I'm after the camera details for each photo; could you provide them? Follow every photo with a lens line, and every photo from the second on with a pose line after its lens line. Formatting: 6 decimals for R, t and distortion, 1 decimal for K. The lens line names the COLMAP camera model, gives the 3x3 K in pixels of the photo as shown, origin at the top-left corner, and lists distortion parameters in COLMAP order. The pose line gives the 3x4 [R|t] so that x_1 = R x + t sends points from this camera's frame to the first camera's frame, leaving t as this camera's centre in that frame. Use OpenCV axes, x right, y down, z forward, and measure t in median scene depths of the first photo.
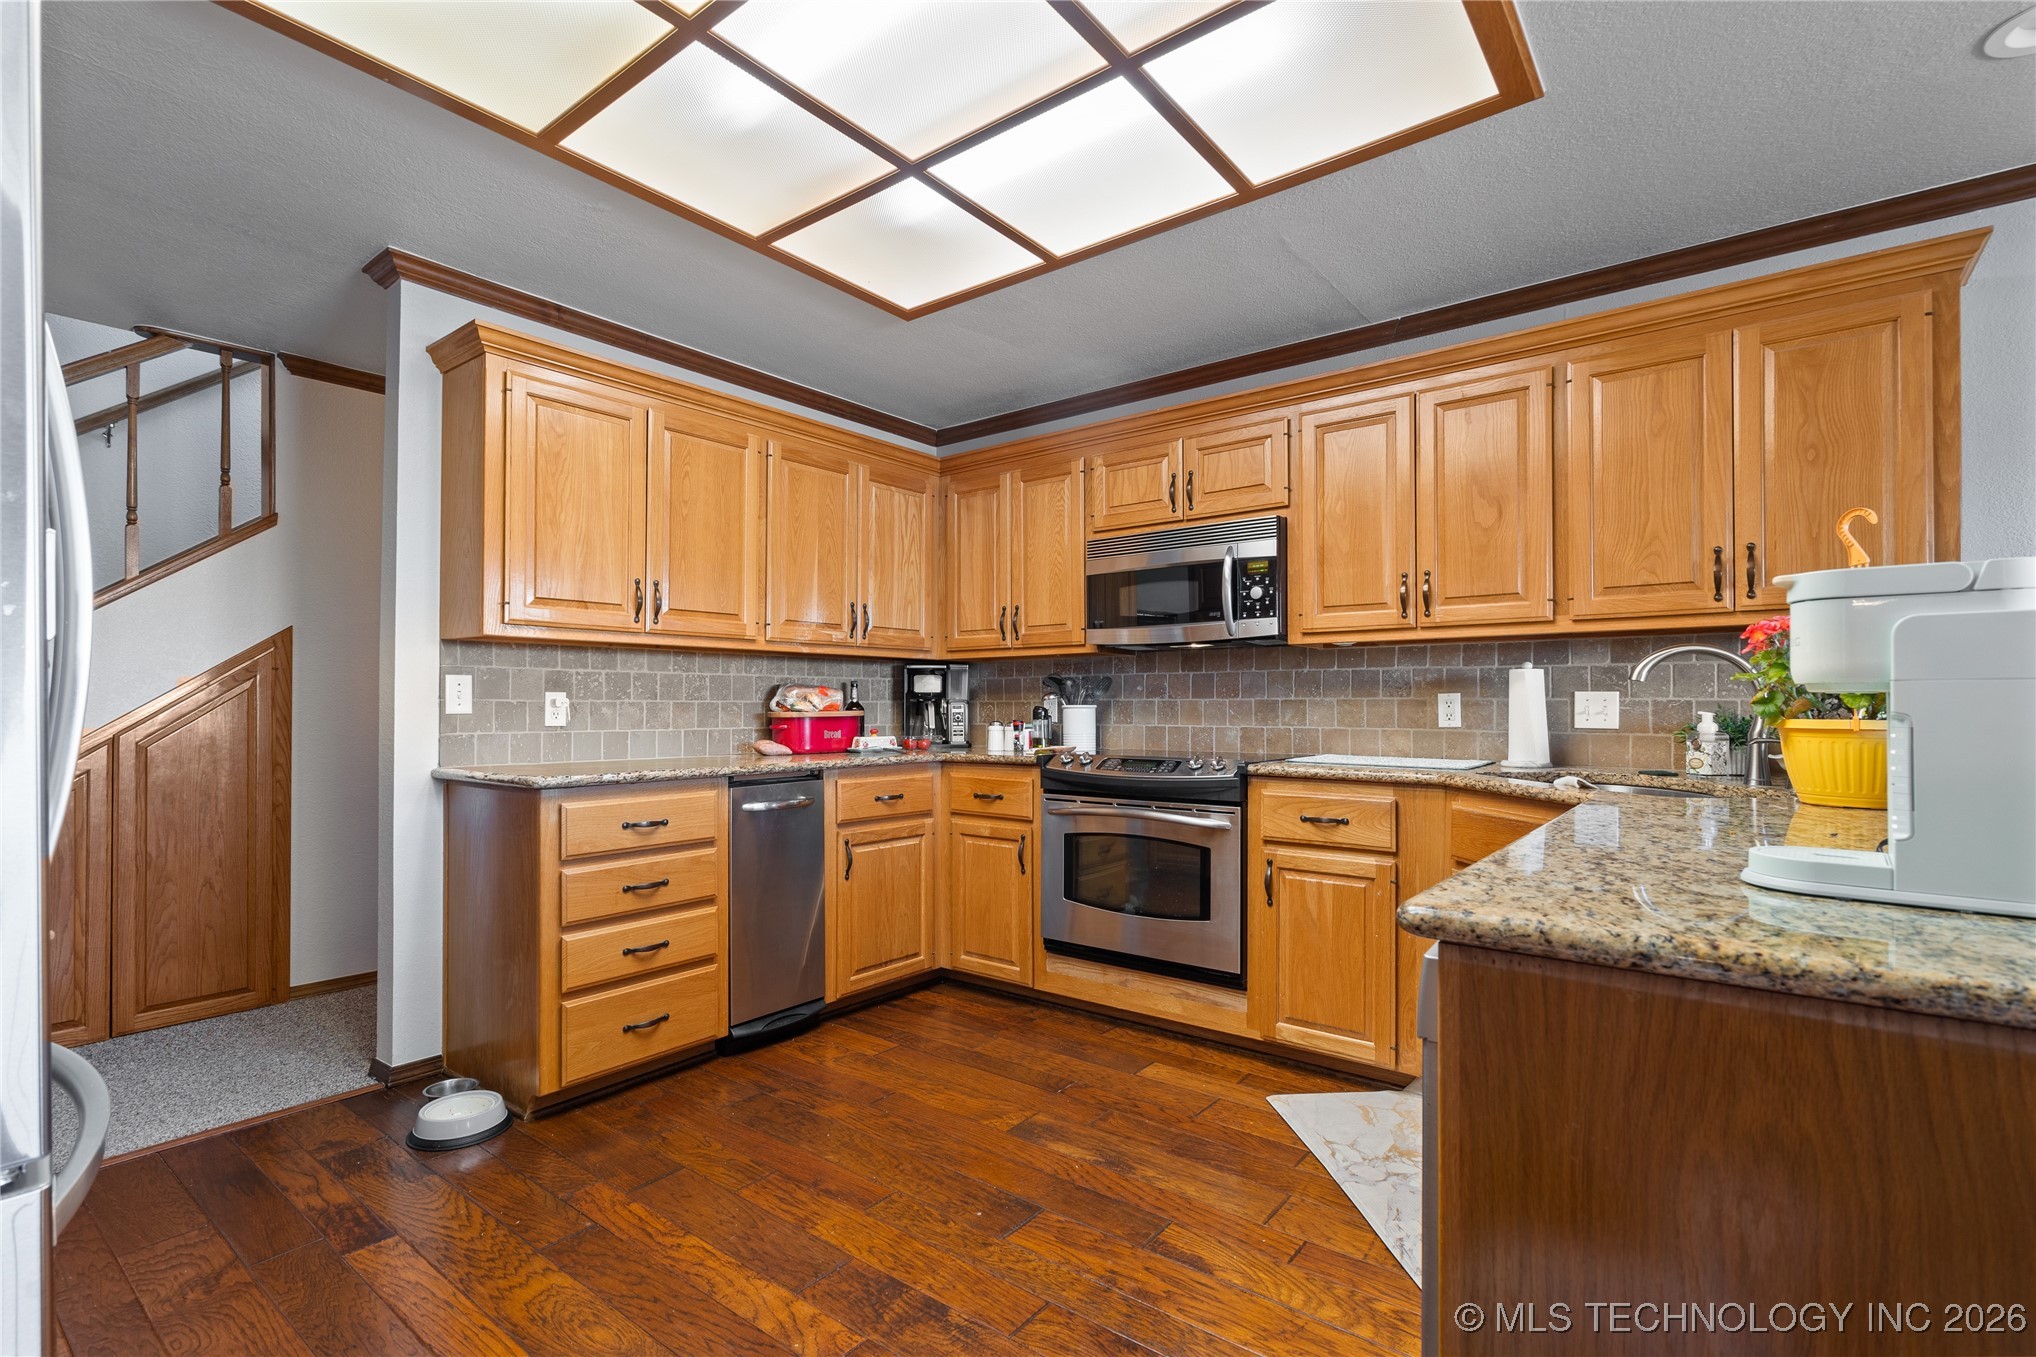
lens RADIAL K [[943.3, 0, 1014.2], [0, 943.3, 694.6], [0, 0, 1]] dist [0.007634, -0.001607]
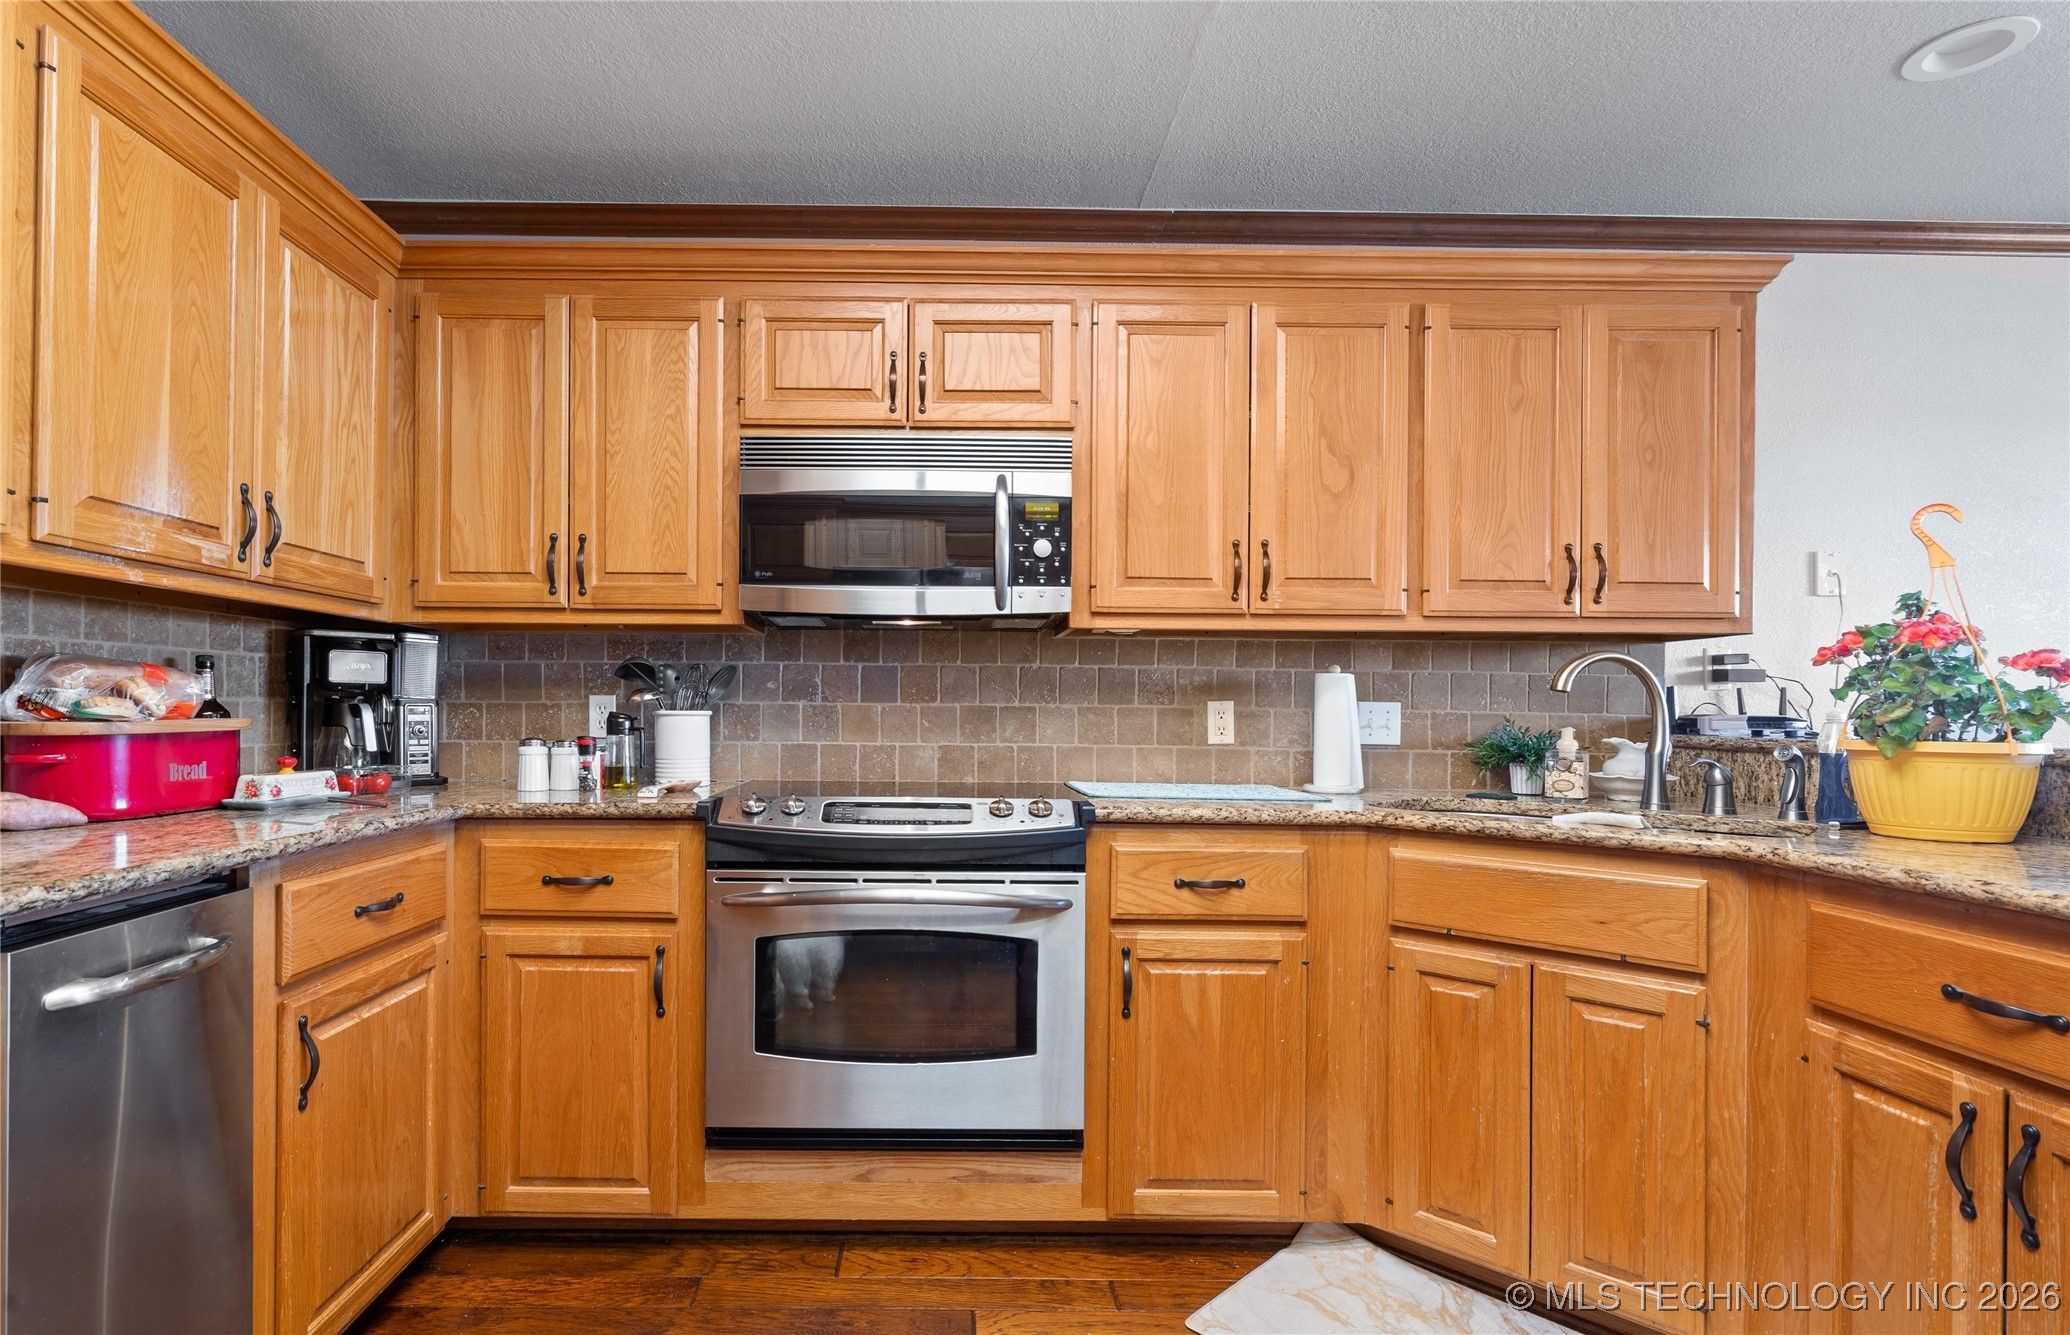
lens RADIAL K [[1000.2, 0, 943.8], [0, 1000.2, 708.9], [0, 0, 1]] dist [-0.002393, 0.001168]
pose [[0.786073, 0.009095, 0.618067, -0.233004], [-0.017340, 0.999823, 0.007341, 0.002868], [-0.617891, -0.016488, 0.786091, 0.462320]]
